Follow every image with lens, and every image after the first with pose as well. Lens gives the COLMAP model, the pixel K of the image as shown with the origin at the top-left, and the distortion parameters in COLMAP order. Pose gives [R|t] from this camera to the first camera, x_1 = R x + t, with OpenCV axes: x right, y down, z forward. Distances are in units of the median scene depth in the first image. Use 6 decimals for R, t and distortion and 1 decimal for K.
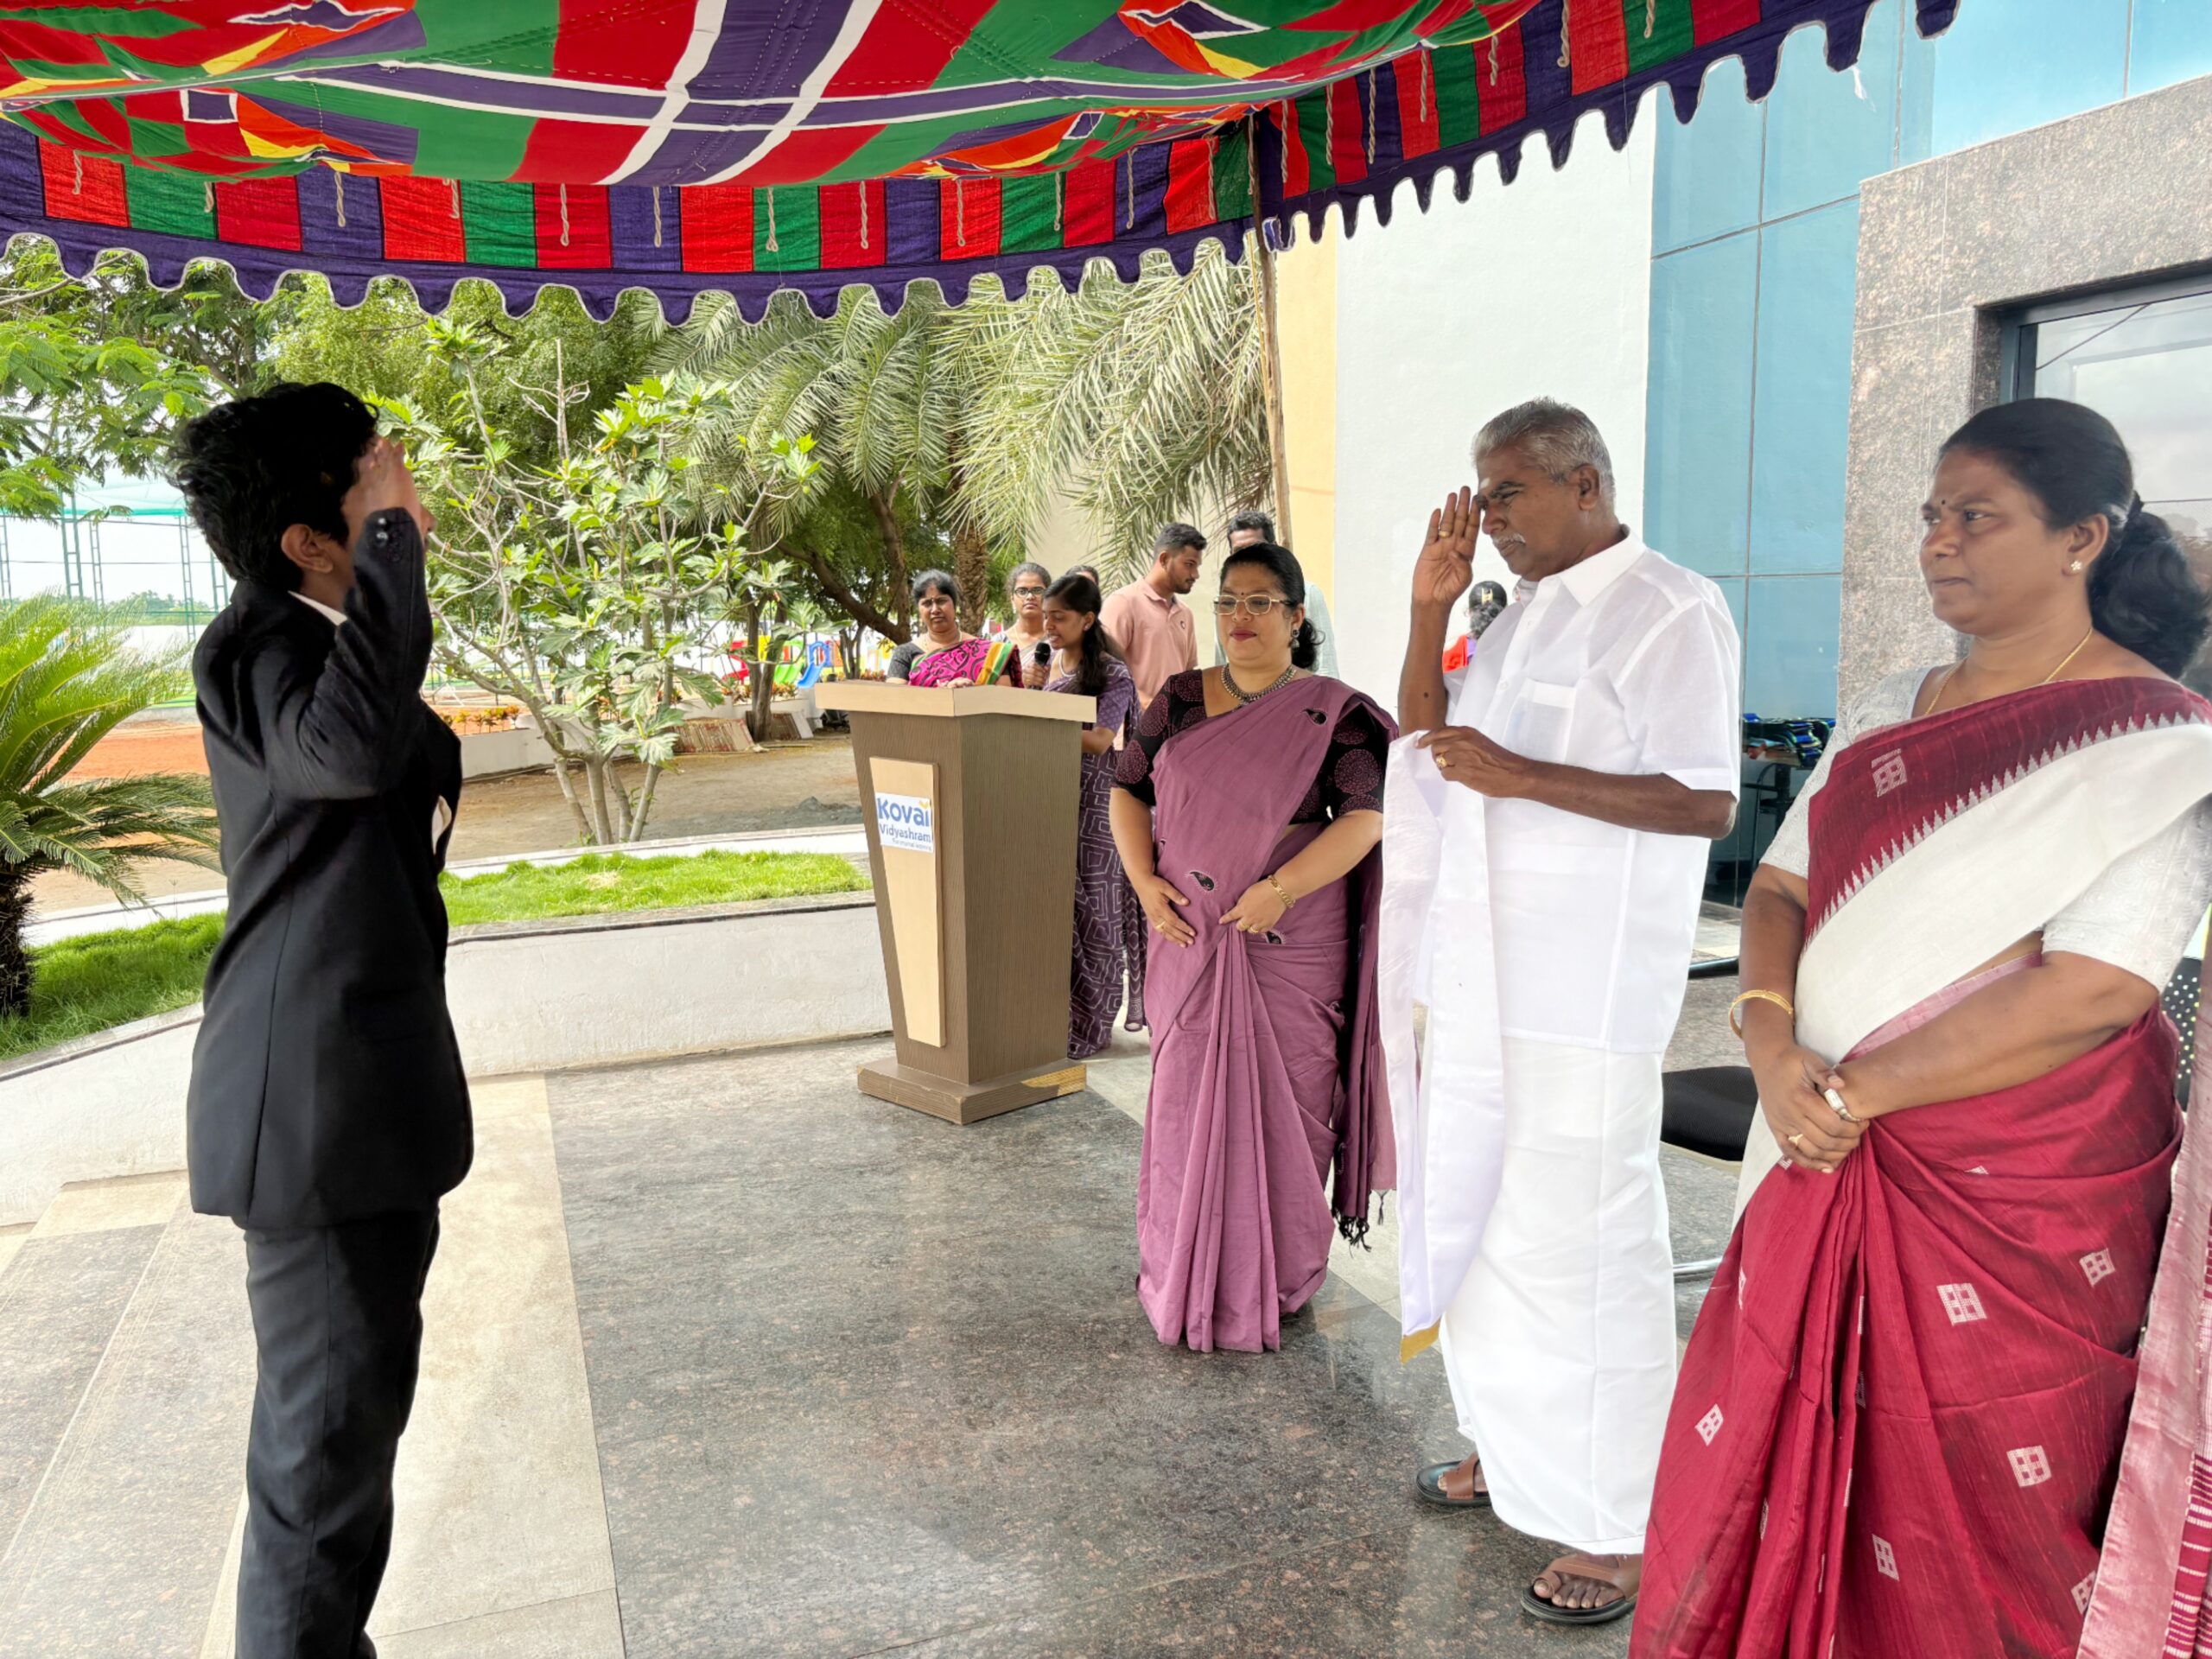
lens RADIAL K [[1684.8, 0, 1109.3], [0, 1684.8, 813.8], [0, 0, 1]] dist [0.072554, -0.080335]
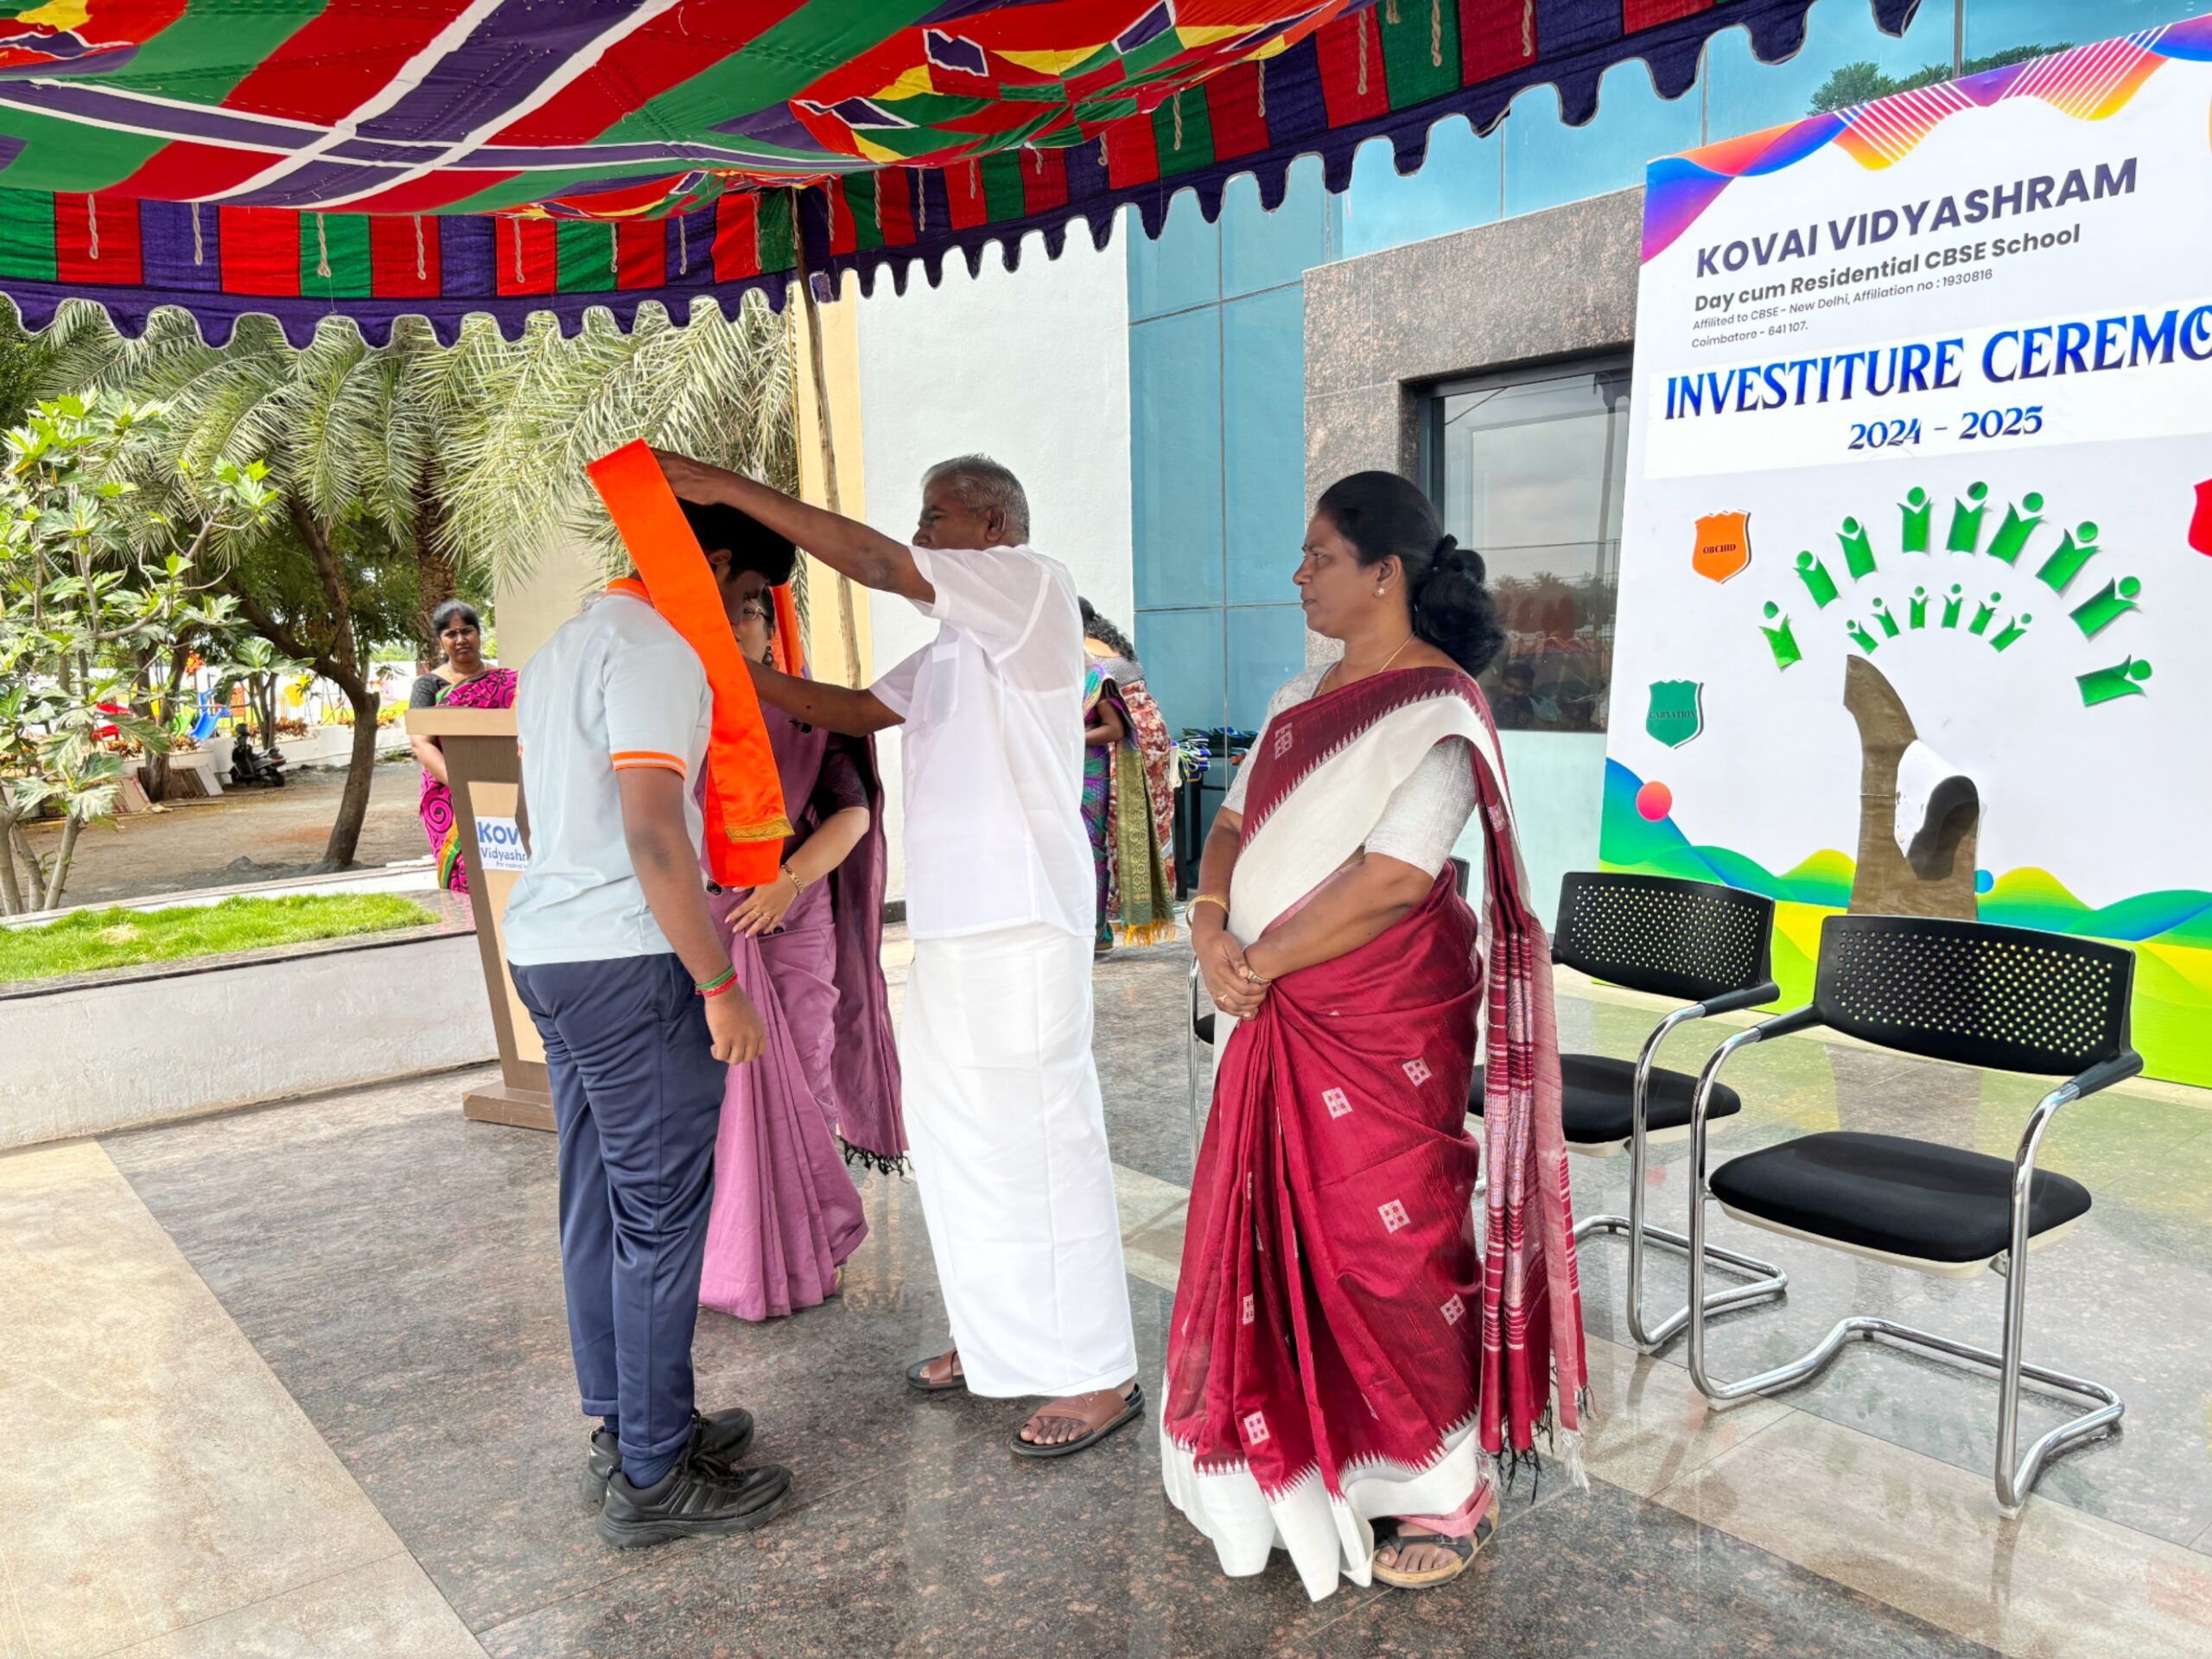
lens RADIAL K [[1684.8, 0, 1109.3], [0, 1684.8, 813.8], [0, 0, 1]] dist [0.072554, -0.080335]
pose [[0.946865, -0.045472, 0.318402, -0.086984], [0.052899, 0.998491, -0.014713, 0.017369], [-0.317252, 0.030774, 0.947842, -0.066942]]
